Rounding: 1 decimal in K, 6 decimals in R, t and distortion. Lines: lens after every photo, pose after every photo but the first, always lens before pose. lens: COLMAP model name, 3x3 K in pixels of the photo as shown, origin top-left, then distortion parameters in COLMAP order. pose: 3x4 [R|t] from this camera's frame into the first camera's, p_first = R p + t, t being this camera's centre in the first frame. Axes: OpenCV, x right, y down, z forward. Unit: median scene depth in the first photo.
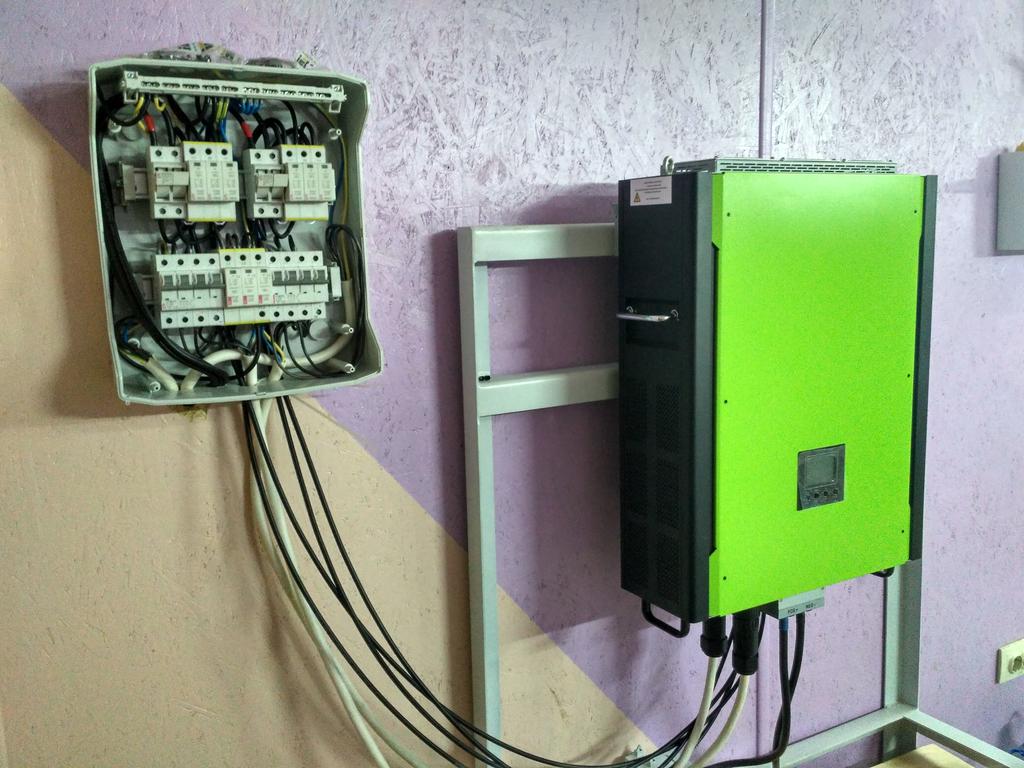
lens RADIAL K [[928.9, 0, 512.0], [0, 928.9, 384.0], [0, 0, 1]] dist [0.094253, -0.196067]
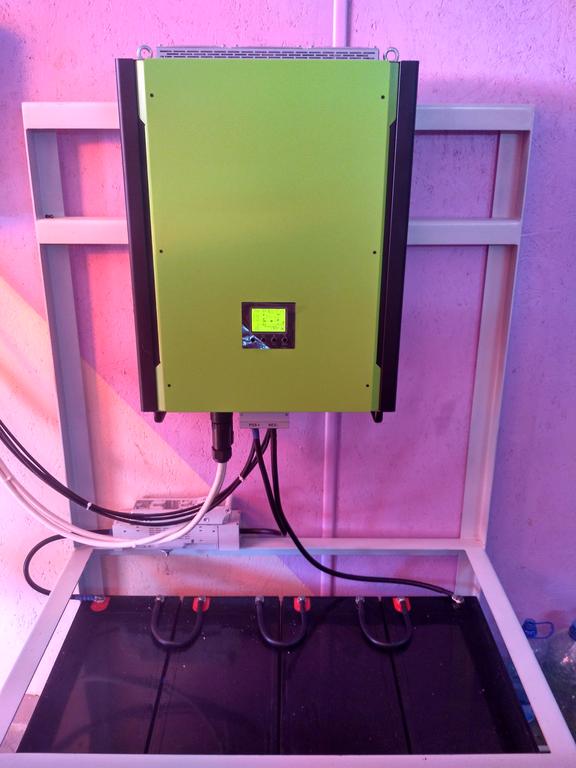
lens RADIAL K [[696.6, 0, 288.0], [0, 696.6, 384.0], [0, 0, 1]] dist [0.094253, -0.196067]
pose [[0.869582, 0.199197, -0.451826, 0.960047], [-0.103792, 0.968314, 0.227145, -0.047214], [0.482757, -0.150626, 0.862704, 0.250778]]
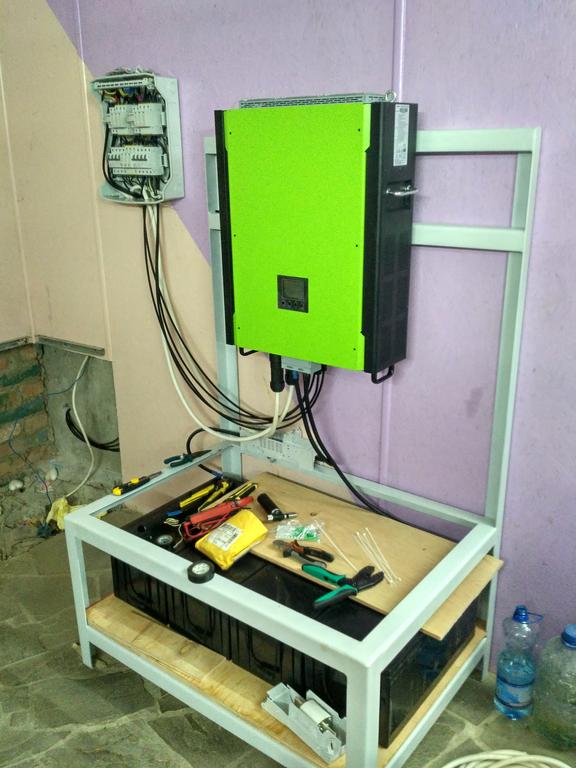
lens RADIAL K [[696.6, 0, 288.0], [0, 696.6, 384.0], [0, 0, 1]] dist [0.094253, -0.196067]
pose [[0.385688, 0.320935, -0.865012, 1.822880], [-0.133959, 0.947095, 0.291660, -0.143115], [0.912852, 0.003386, 0.408276, 0.572704]]
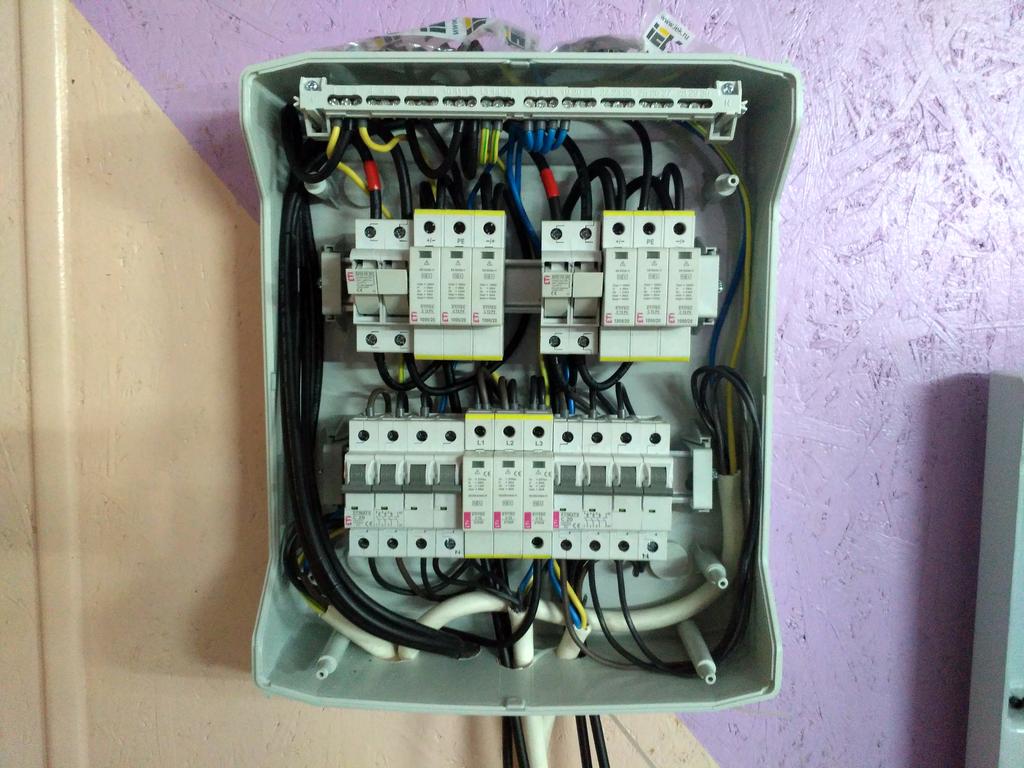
lens RADIAL K [[928.9, 0, 512.0], [0, 928.9, 384.0], [0, 0, 1]] dist [0.094253, -0.196067]
pose [[0.864980, 0.081689, -0.495112, -0.037302], [-0.104970, 0.994287, -0.019340, -0.147293], [0.490704, 0.068701, 0.868614, 0.545616]]
